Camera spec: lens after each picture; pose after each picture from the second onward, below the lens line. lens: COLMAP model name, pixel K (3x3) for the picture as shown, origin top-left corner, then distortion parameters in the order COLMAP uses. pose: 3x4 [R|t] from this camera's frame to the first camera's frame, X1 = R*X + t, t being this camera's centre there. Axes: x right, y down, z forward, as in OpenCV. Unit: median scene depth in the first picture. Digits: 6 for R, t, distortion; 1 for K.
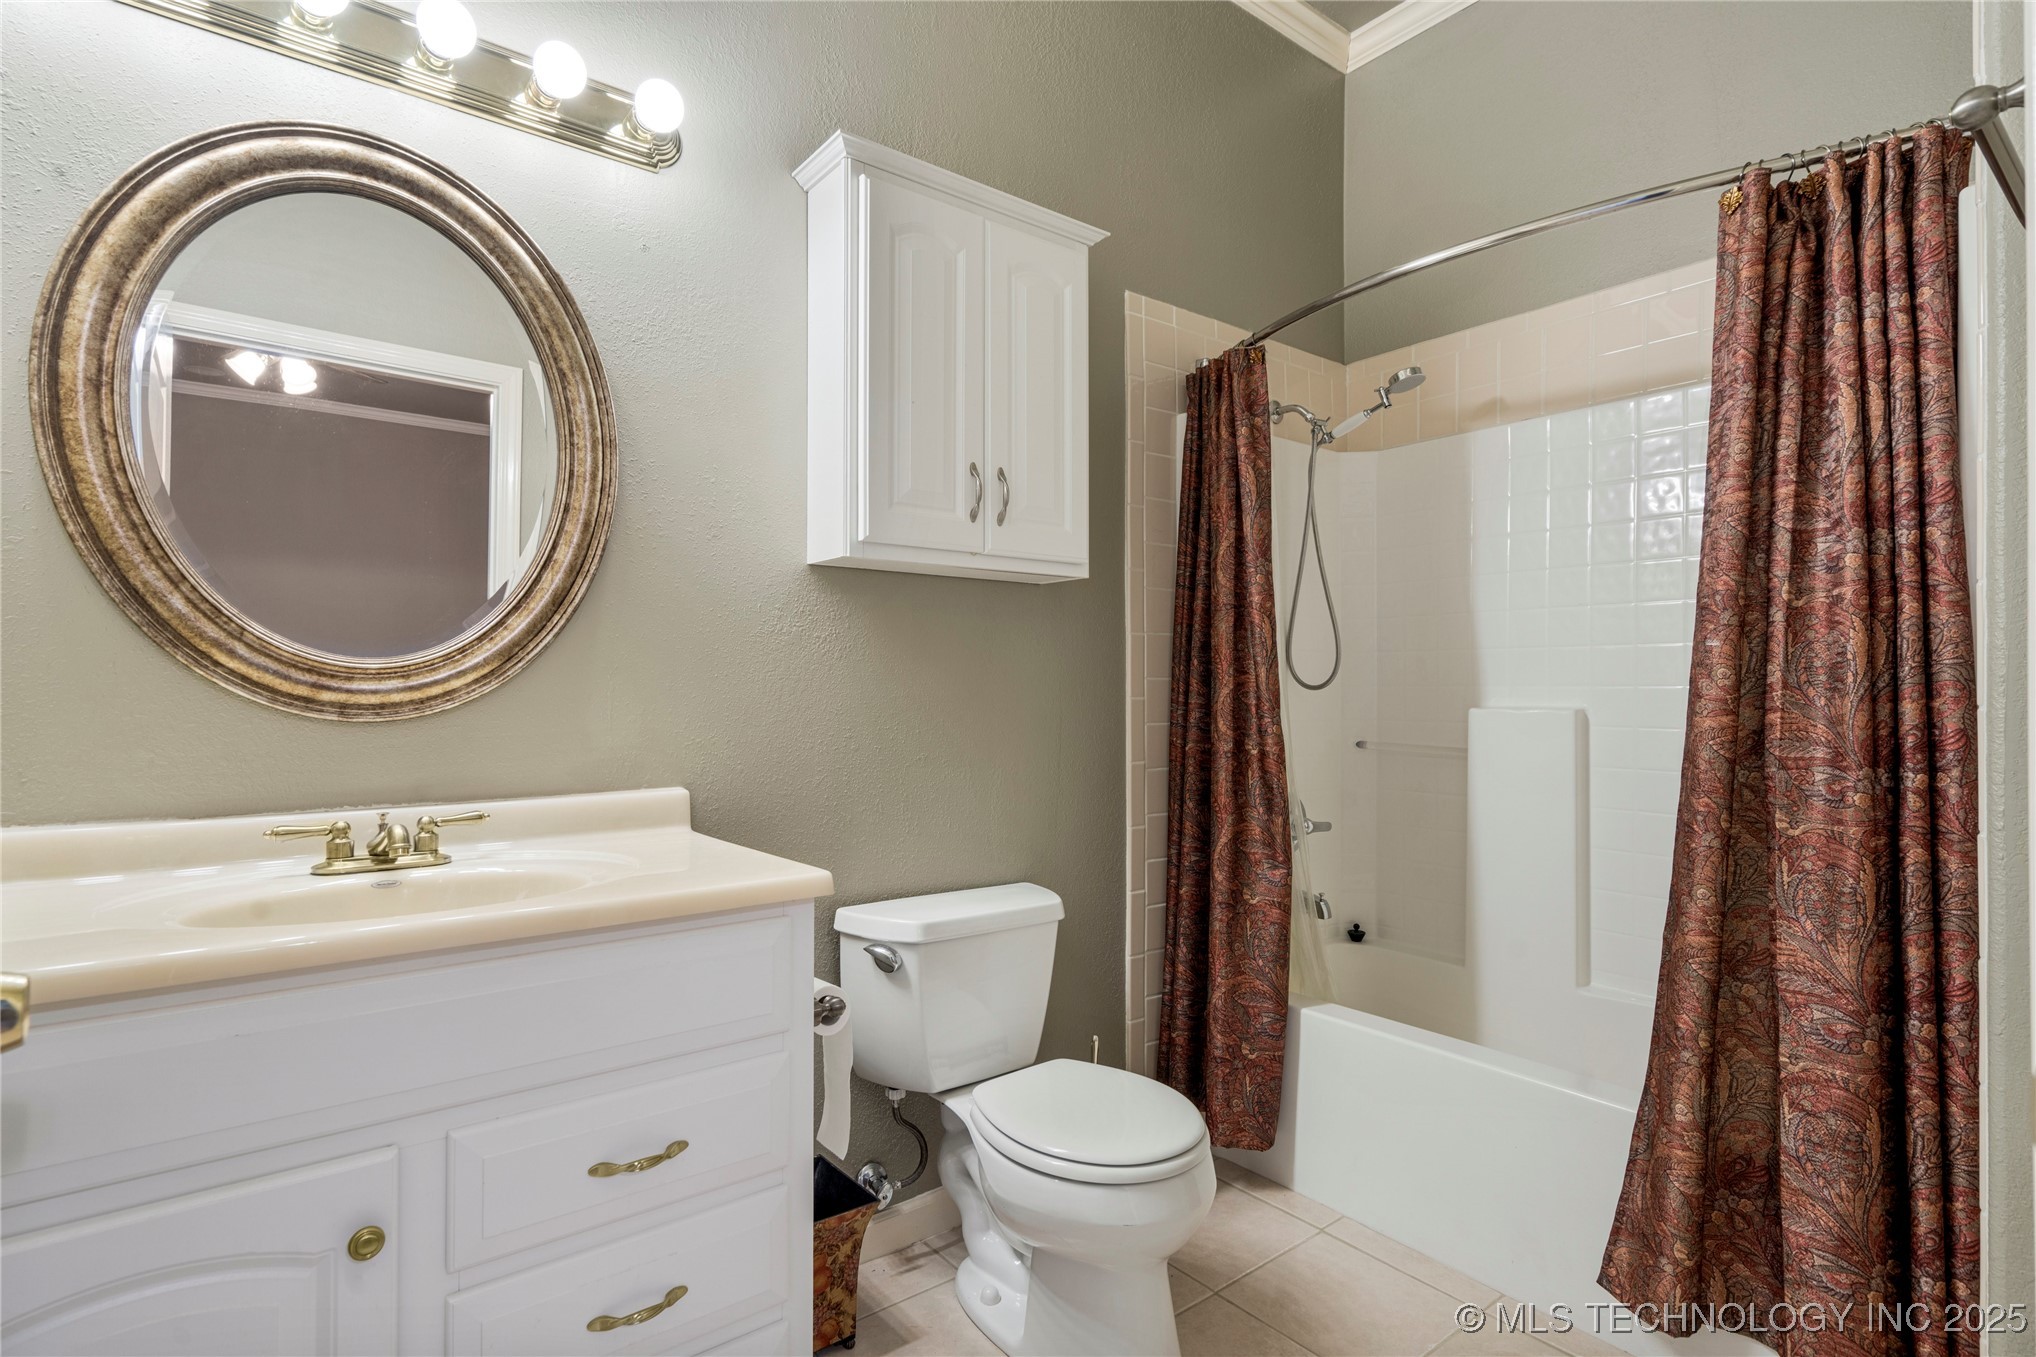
lens RADIAL K [[979.9, 0, 1006.1], [0, 979.9, 688.6], [0, 0, 1]] dist [-0.003146, -0.001032]
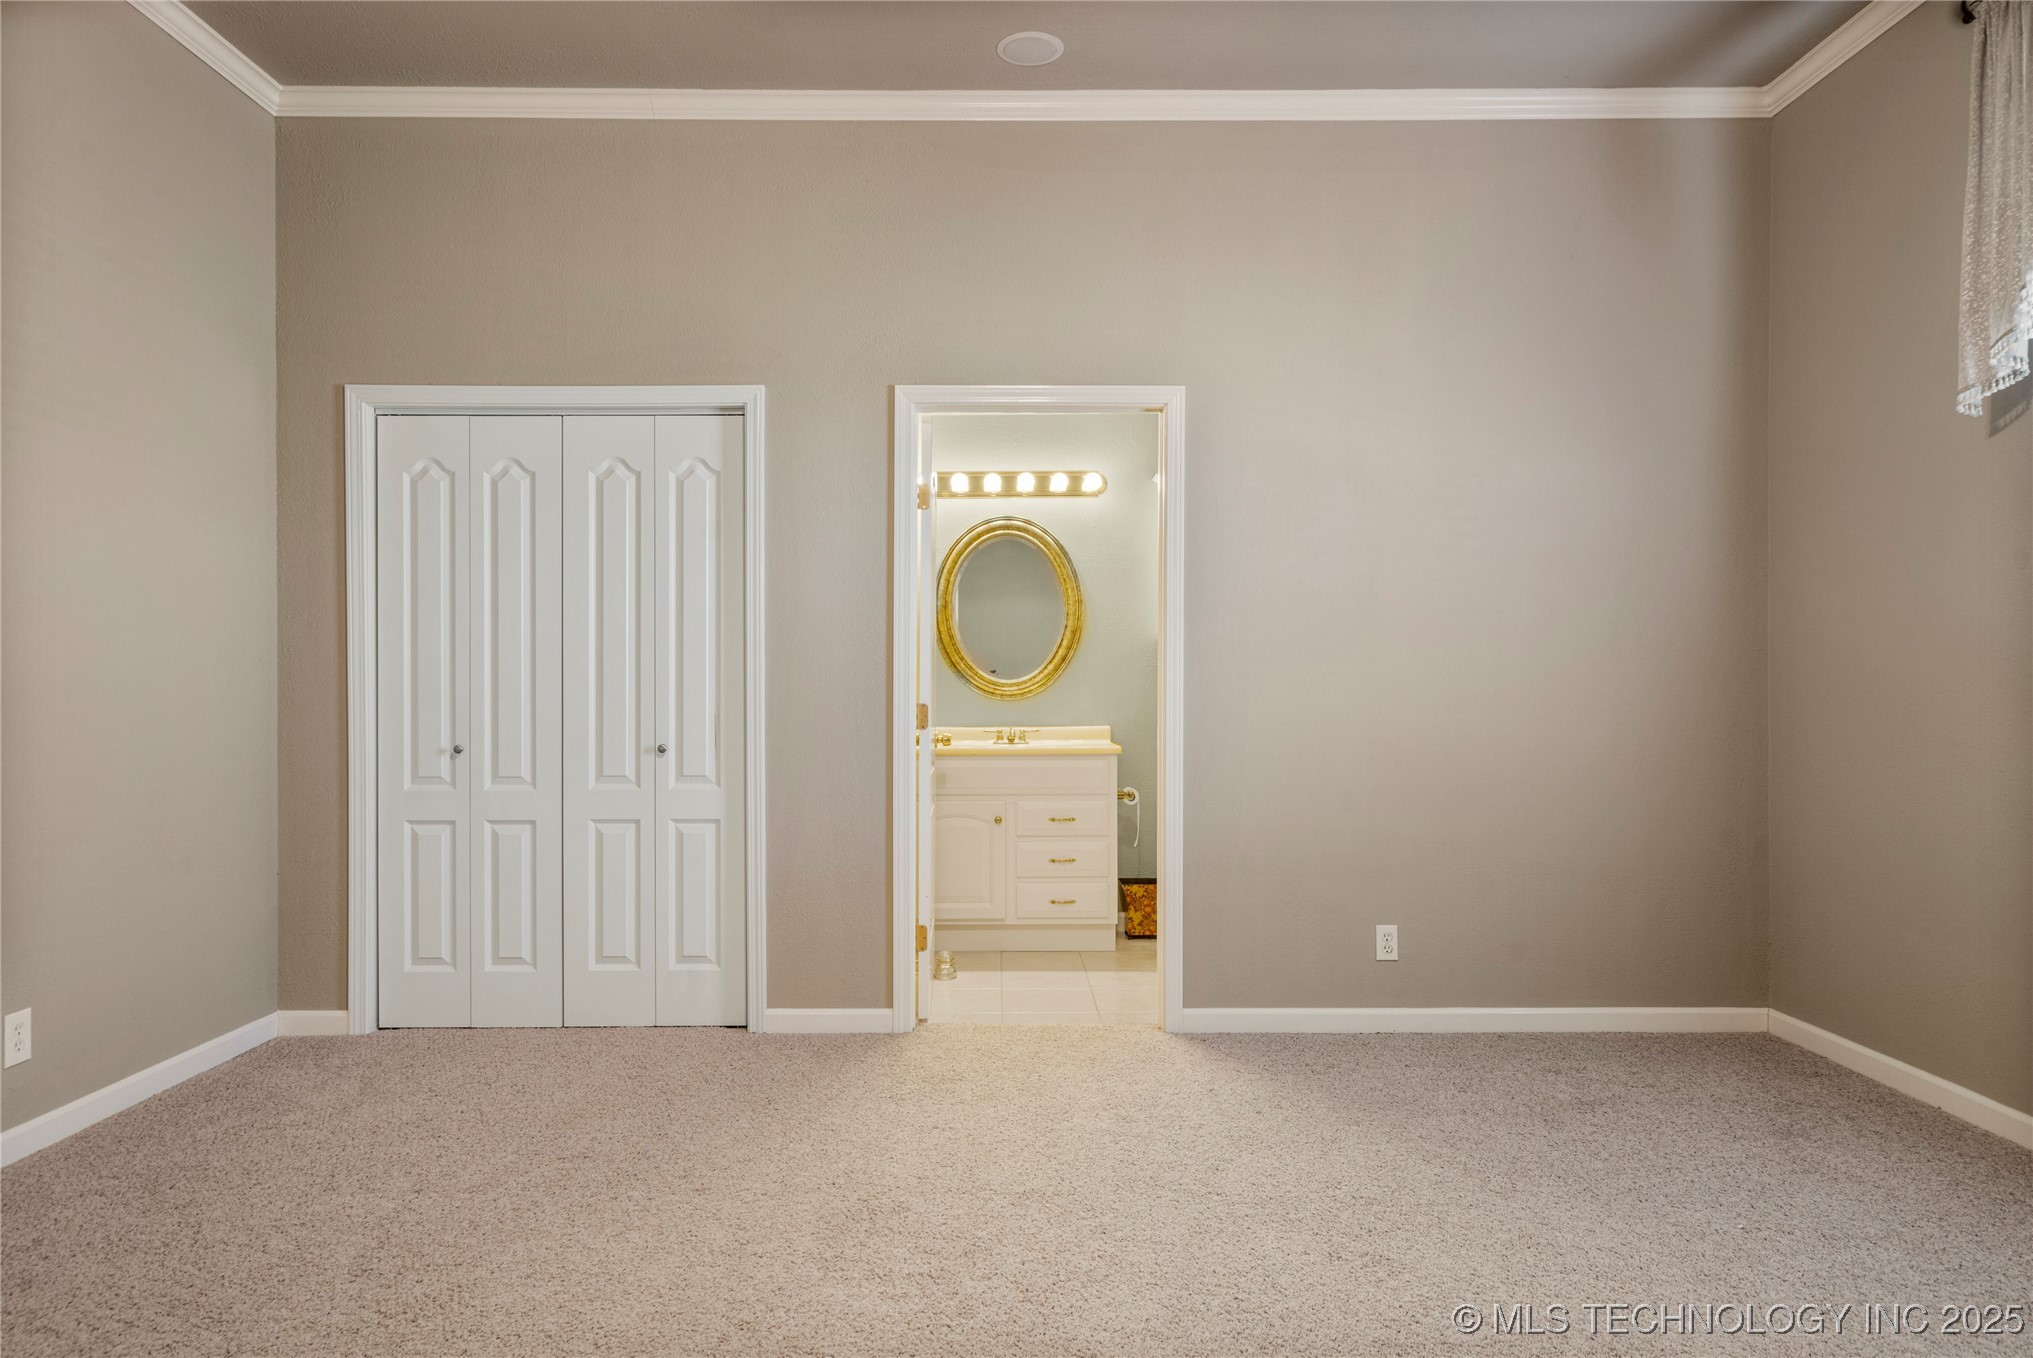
lens RADIAL K [[1264.5, 0, 1013.9], [0, 1264.5, 693.2], [0, 0, 1]] dist [0.011027, 0.002883]
pose [[0.792161, -0.007918, -0.610261, 1.930628], [0.007322, 0.999967, -0.003470, 0.027206], [0.610268, -0.001719, 0.792193, -2.317952]]
